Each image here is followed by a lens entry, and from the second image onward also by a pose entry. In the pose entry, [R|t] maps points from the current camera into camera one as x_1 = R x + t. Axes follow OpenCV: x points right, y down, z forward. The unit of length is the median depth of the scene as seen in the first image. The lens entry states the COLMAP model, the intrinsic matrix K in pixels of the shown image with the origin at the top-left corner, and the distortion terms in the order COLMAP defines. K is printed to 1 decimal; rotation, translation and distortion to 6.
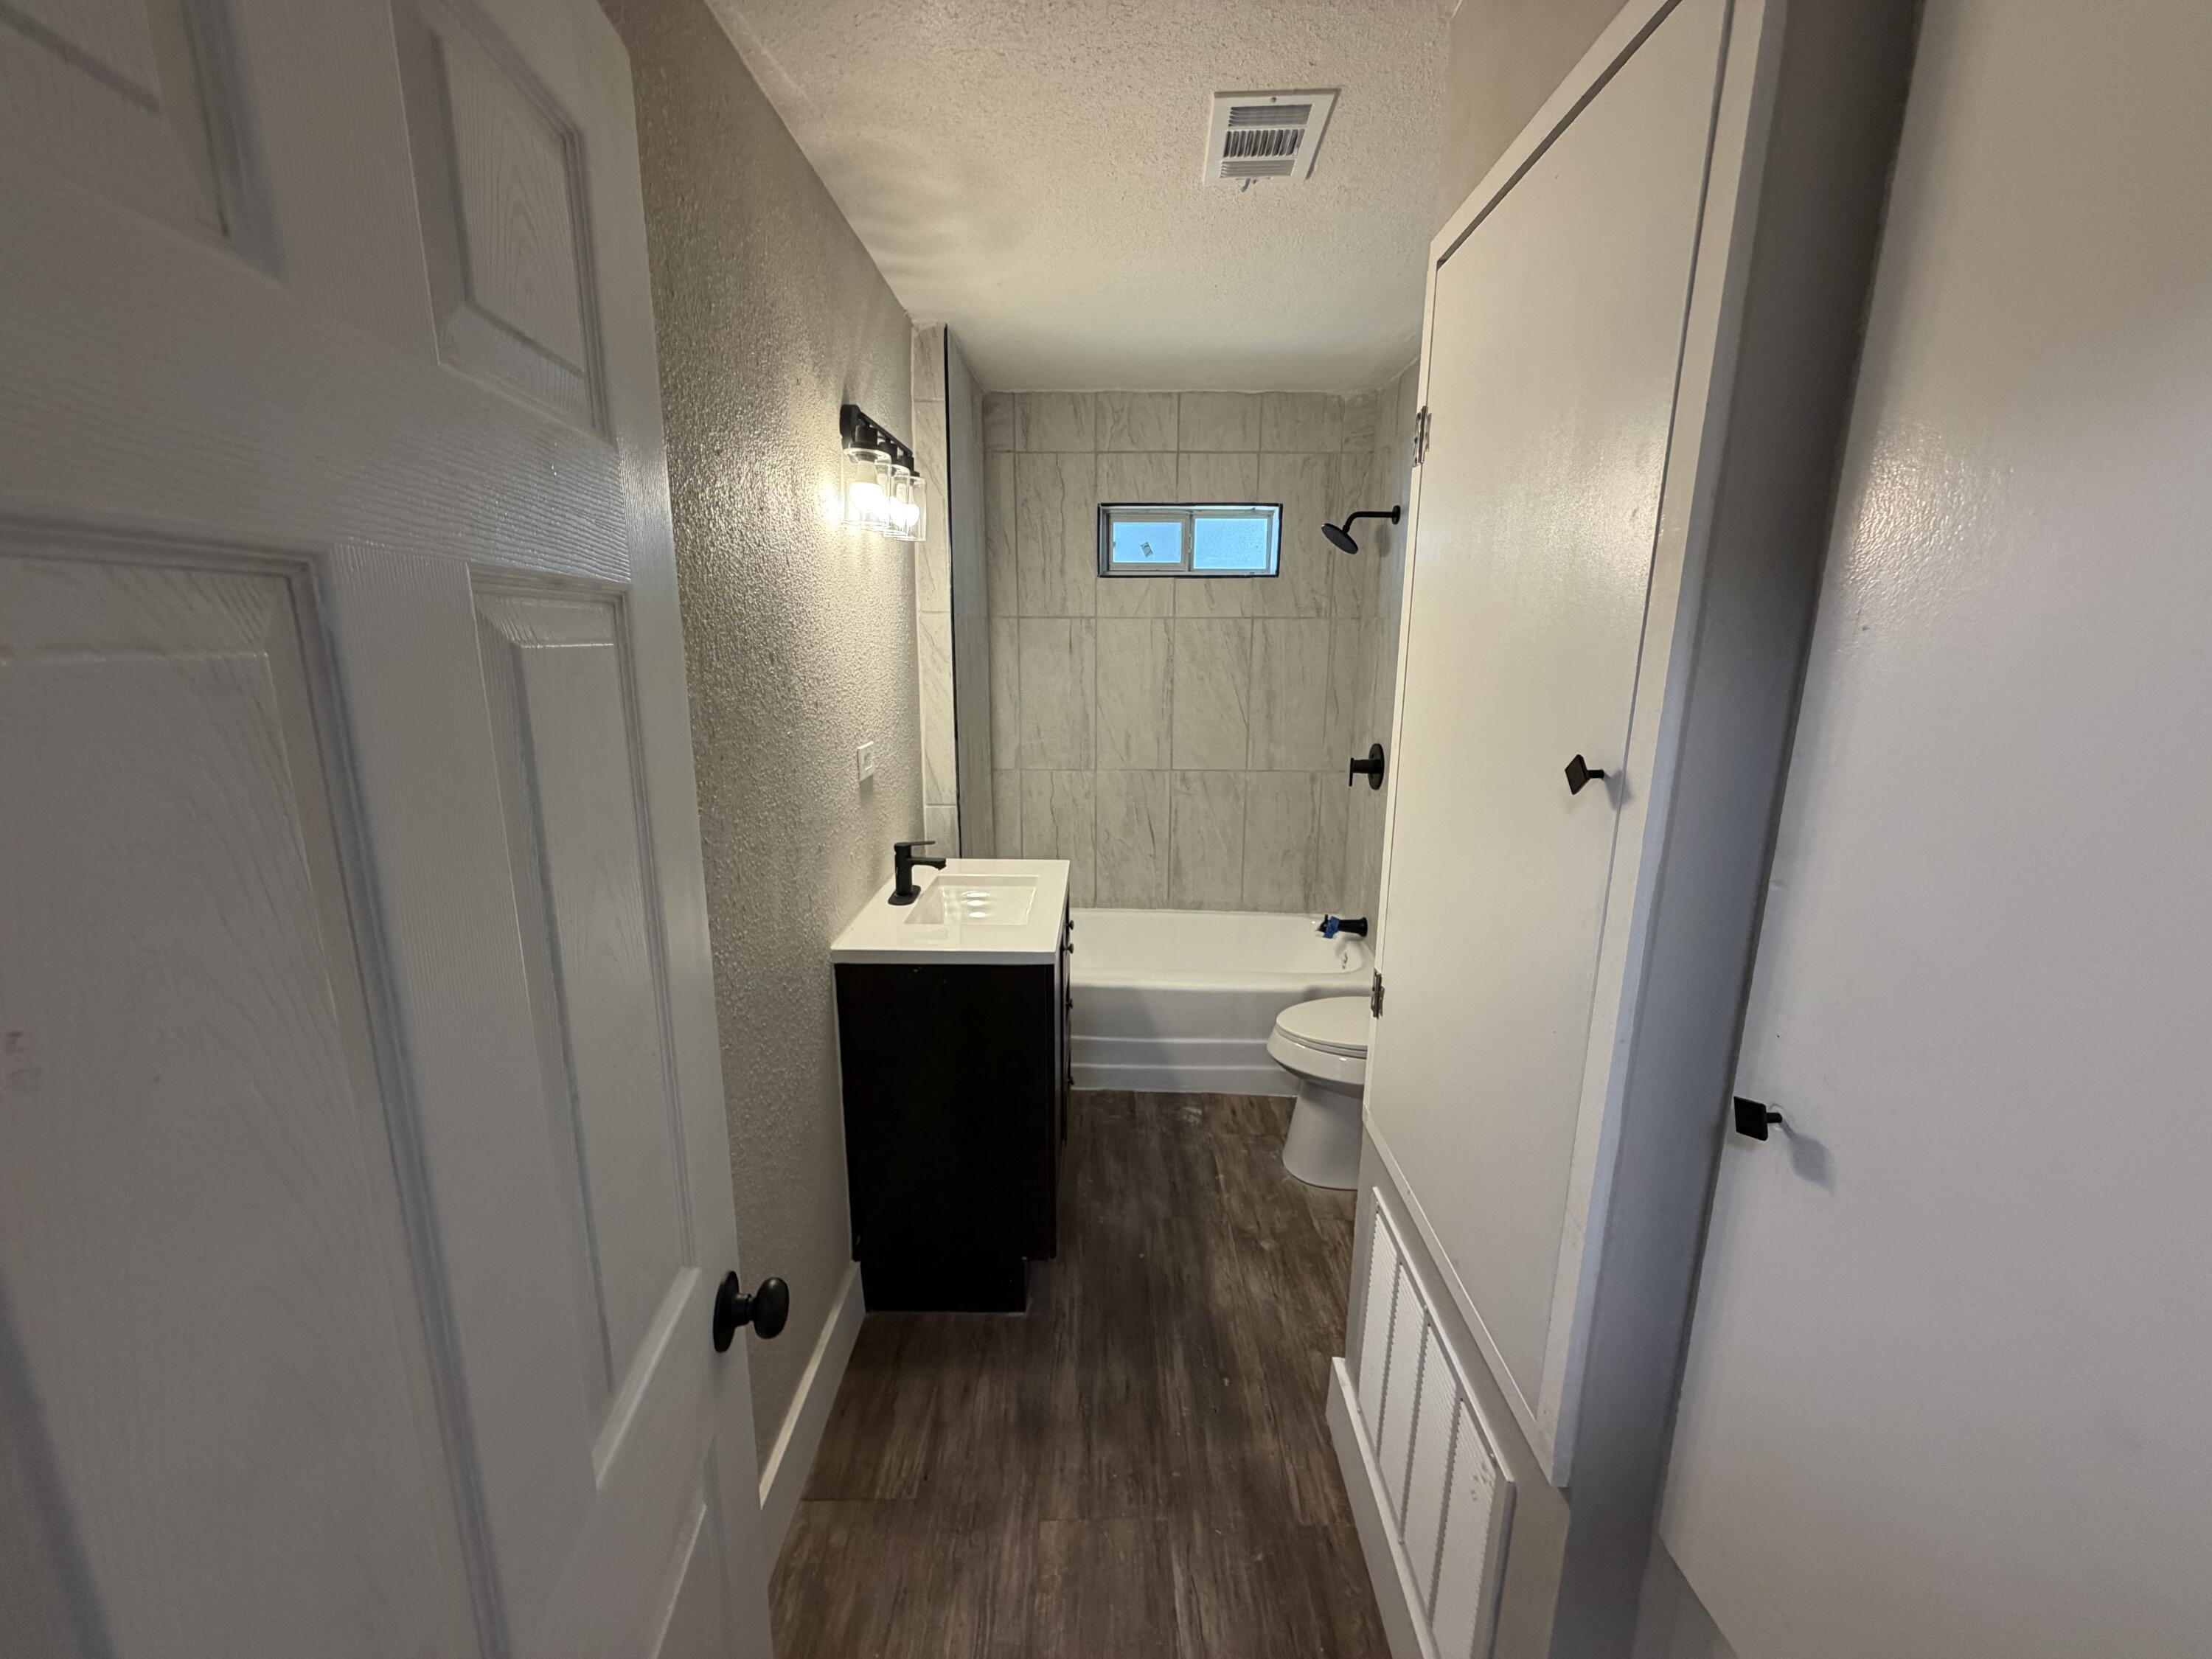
lens RADIAL K [[880.1, 0, 1095.6], [0, 880.1, 829.8], [0, 0, 1]] dist [-0.001349, -0.000038]
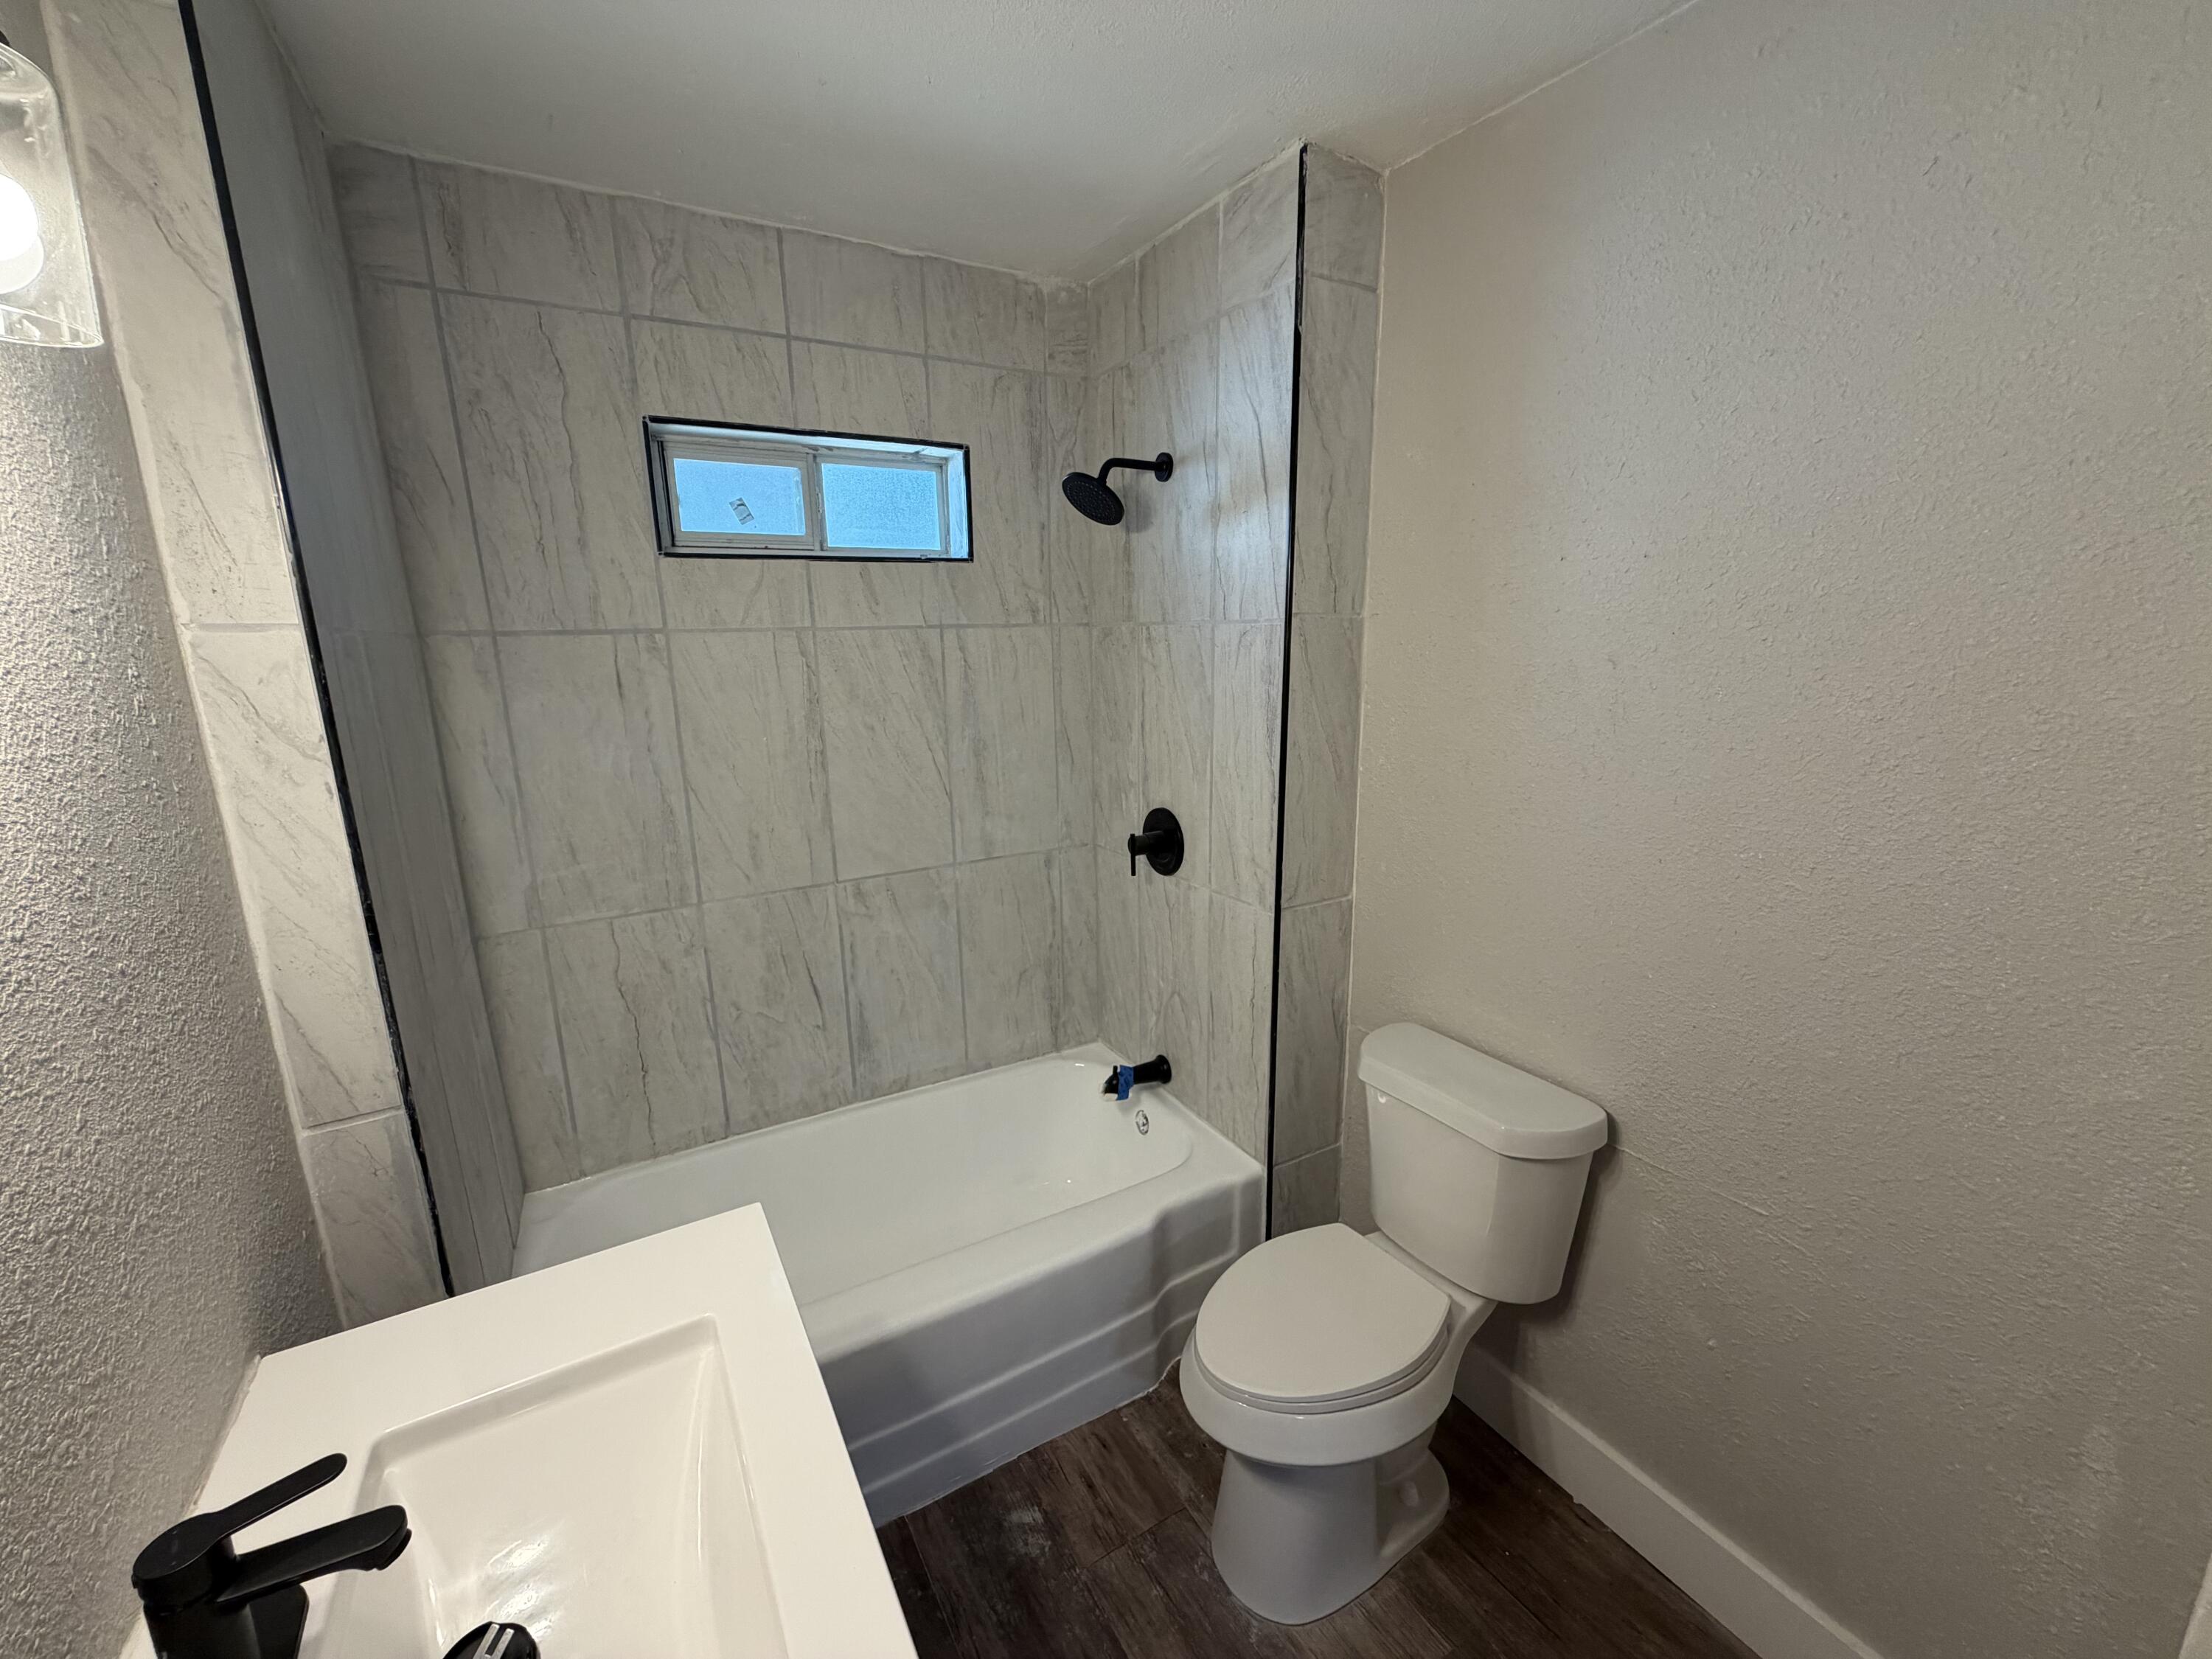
lens RADIAL K [[880.1, 0, 1095.6], [0, 880.1, 829.8], [0, 0, 1]] dist [-0.001349, -0.000038]
pose [[0.856989, -0.132264, 0.498072, -0.058433], [0.135495, 0.990328, 0.029849, -0.100735], [-0.497203, 0.041906, 0.866622, 0.406108]]
